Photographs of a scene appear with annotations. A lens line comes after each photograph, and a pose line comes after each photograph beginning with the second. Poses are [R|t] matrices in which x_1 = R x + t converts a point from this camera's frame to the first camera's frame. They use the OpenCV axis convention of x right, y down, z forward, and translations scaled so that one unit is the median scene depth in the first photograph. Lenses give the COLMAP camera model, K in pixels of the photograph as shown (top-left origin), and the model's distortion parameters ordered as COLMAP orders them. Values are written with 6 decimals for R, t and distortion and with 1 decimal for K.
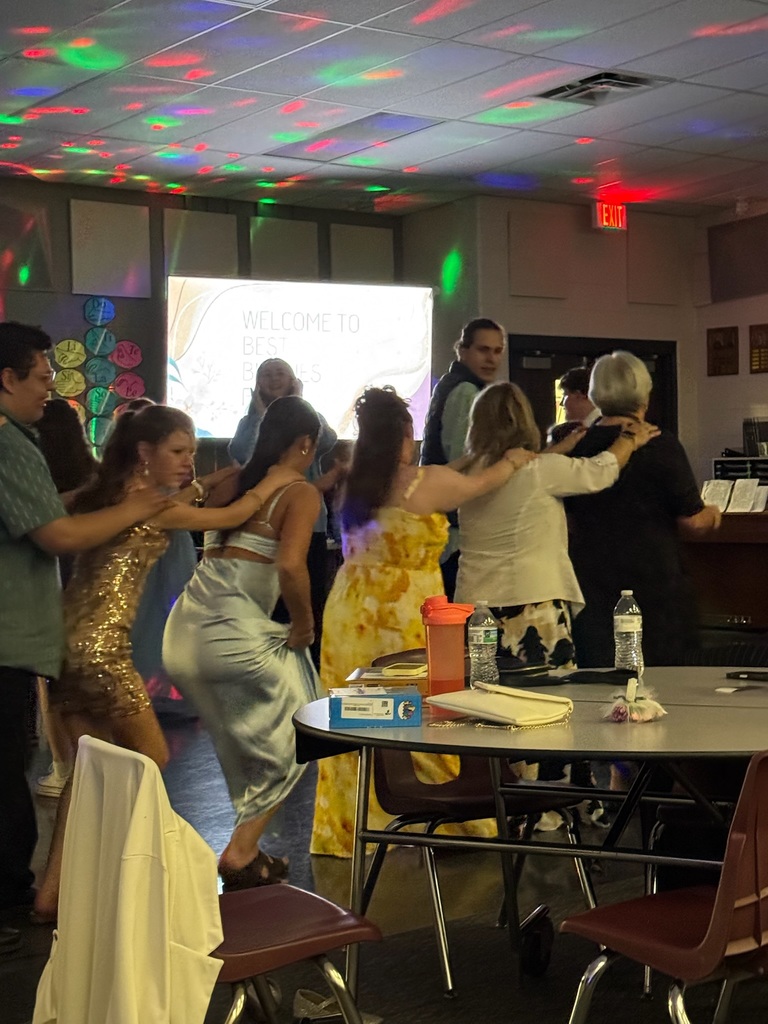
lens RADIAL K [[1928.2, 0, 383.6], [0, 1928.2, 512.0], [0, 0, 1]] dist [0.318643, 0.000000]
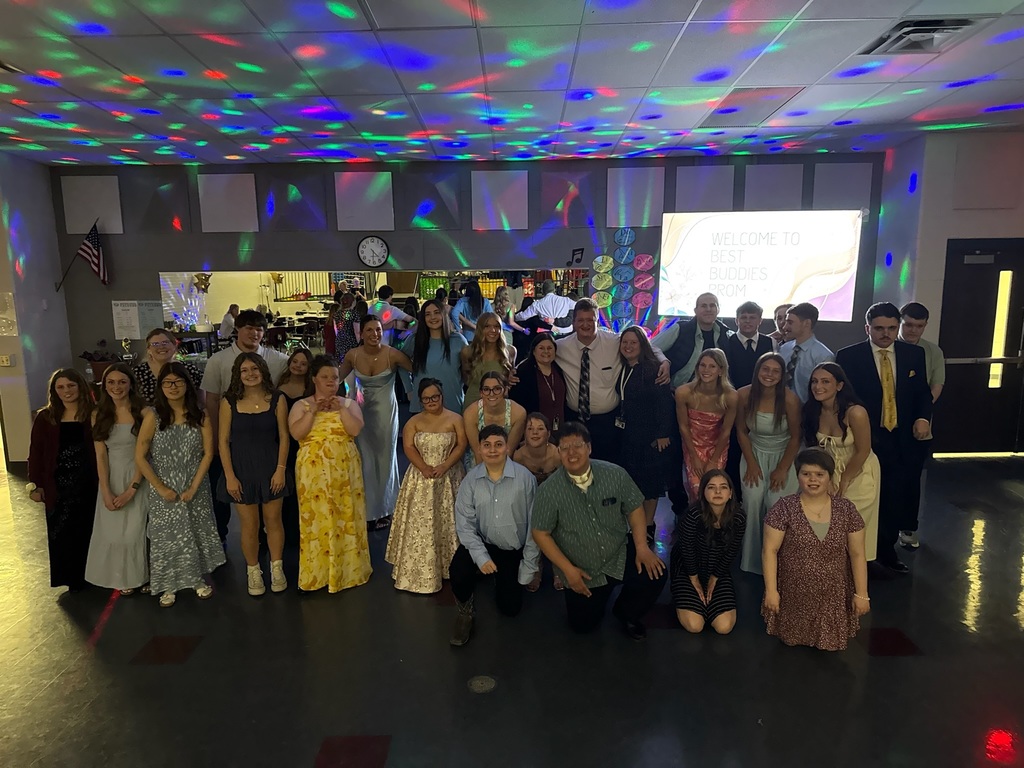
lens RADIAL K [[729.2, 0, 510.8], [0, 729.2, 385.0], [0, 0, 1]] dist [-0.002364, -0.004082]
pose [[0.745256, 0.117949, -0.656264, 0.195161], [-0.009859, 0.986072, 0.166029, -0.079421], [0.666706, -0.117264, 0.736038, 0.462016]]
